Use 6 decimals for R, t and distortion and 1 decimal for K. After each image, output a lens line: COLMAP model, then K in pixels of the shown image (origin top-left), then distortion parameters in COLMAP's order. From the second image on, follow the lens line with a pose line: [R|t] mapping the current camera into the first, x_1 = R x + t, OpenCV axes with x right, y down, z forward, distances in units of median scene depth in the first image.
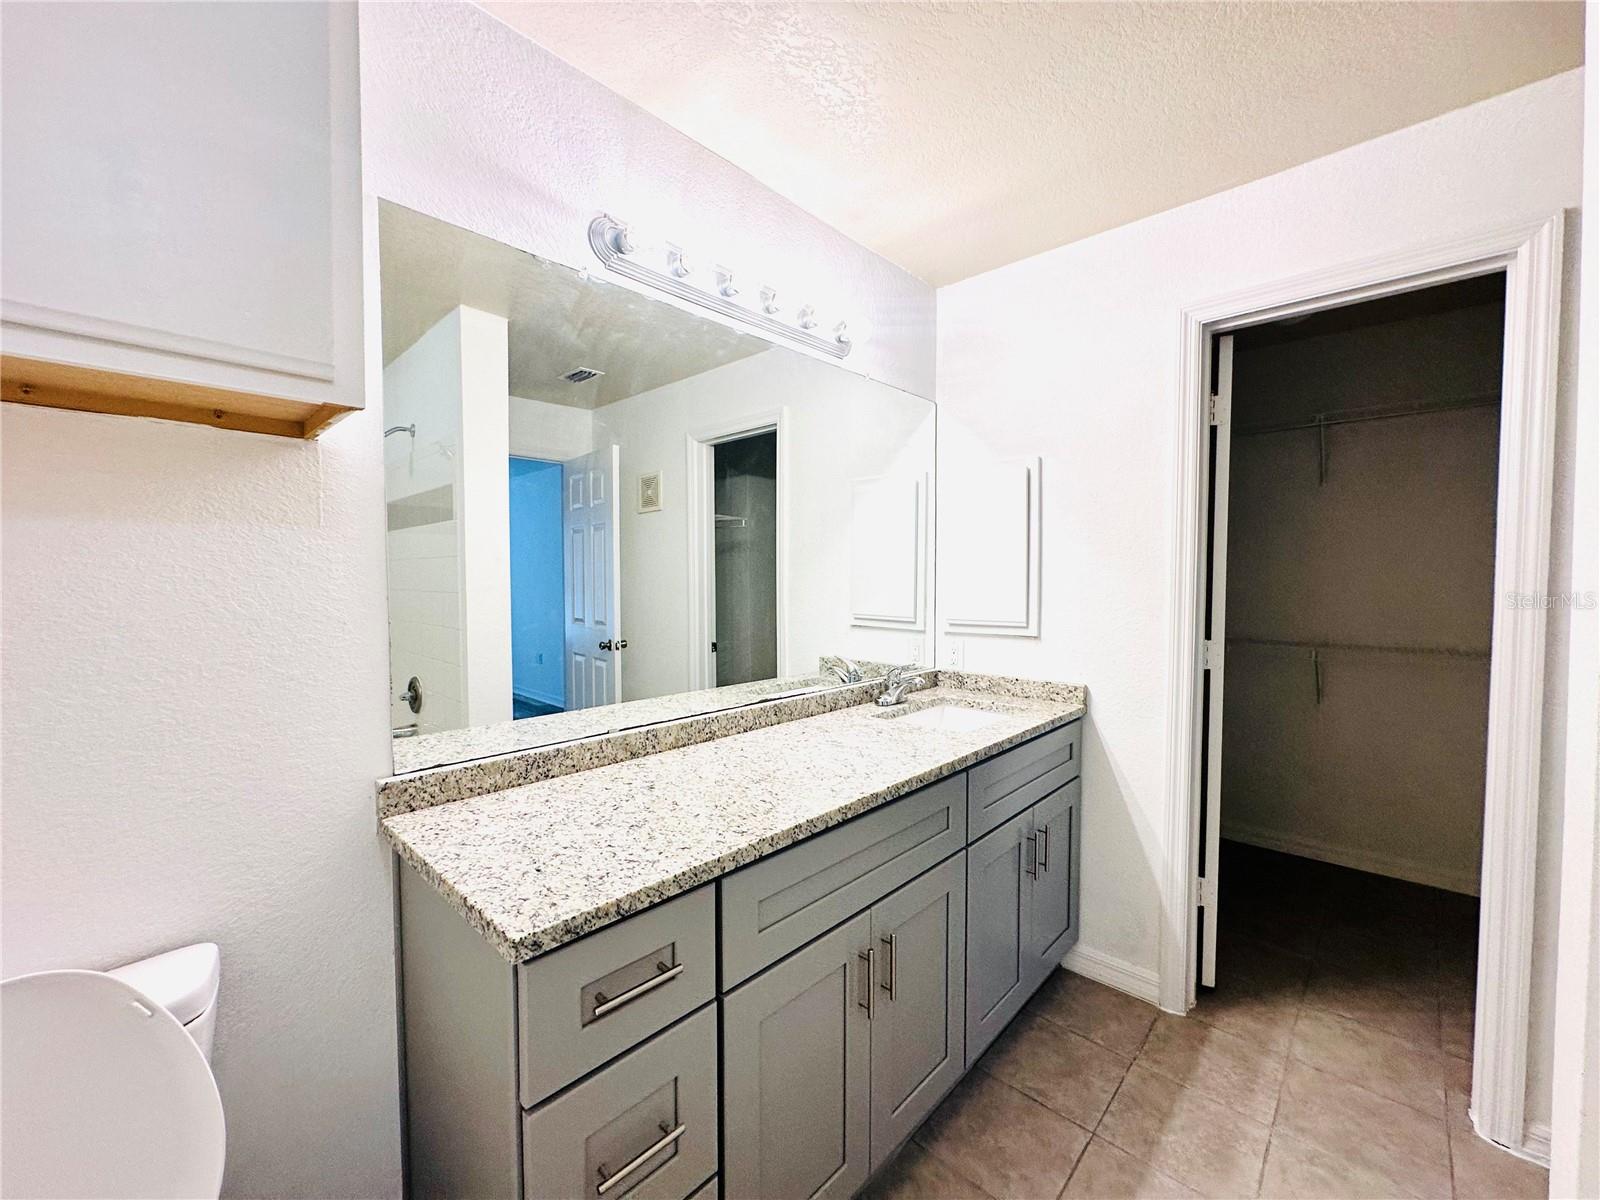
lens RADIAL K [[638.0, 0, 800.2], [0, 638.0, 601.4], [0, 0, 1]] dist [-0.002174, -0.000073]
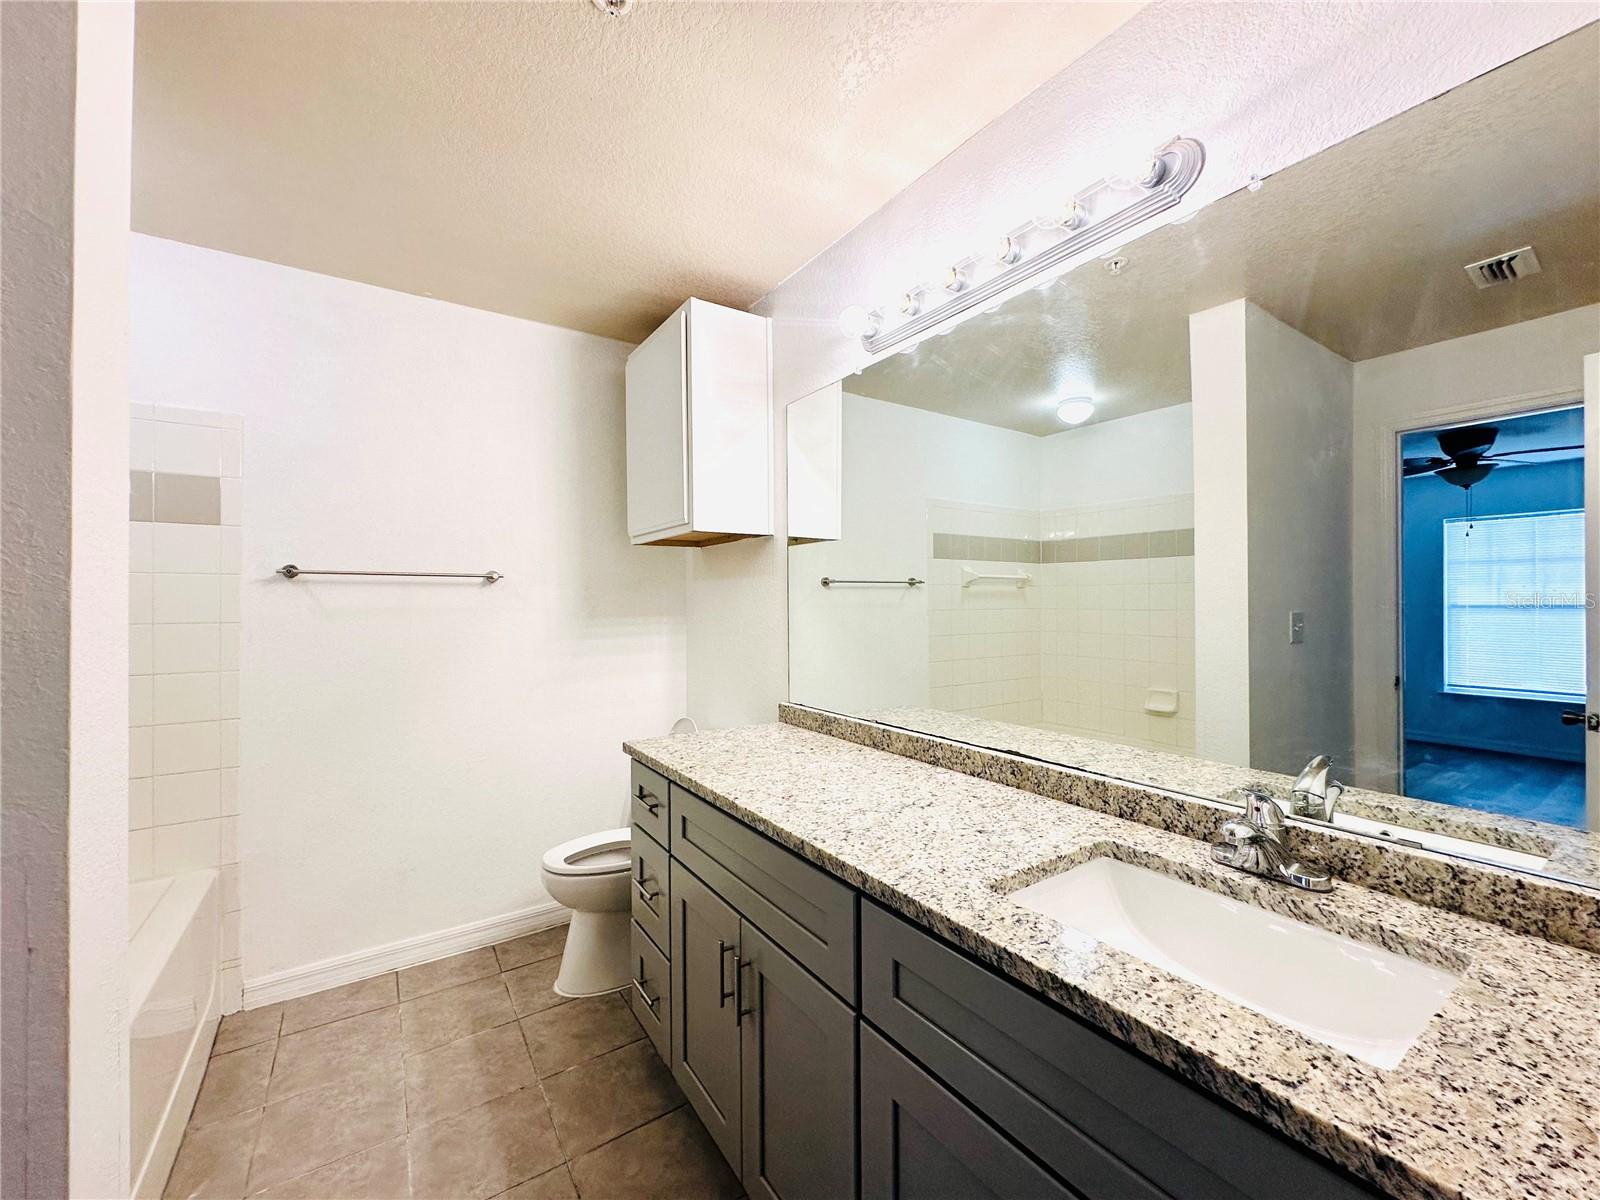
lens RADIAL K [[656.6, 0, 800.2], [0, 656.6, 581.6], [0, 0, 1]] dist [0.001023, 0.000077]
pose [[-0.241556, -0.026195, -0.970033, 1.009763], [-0.025187, 0.999468, -0.020717, -0.038837], [0.970060, 0.019428, -0.242088, 1.192617]]
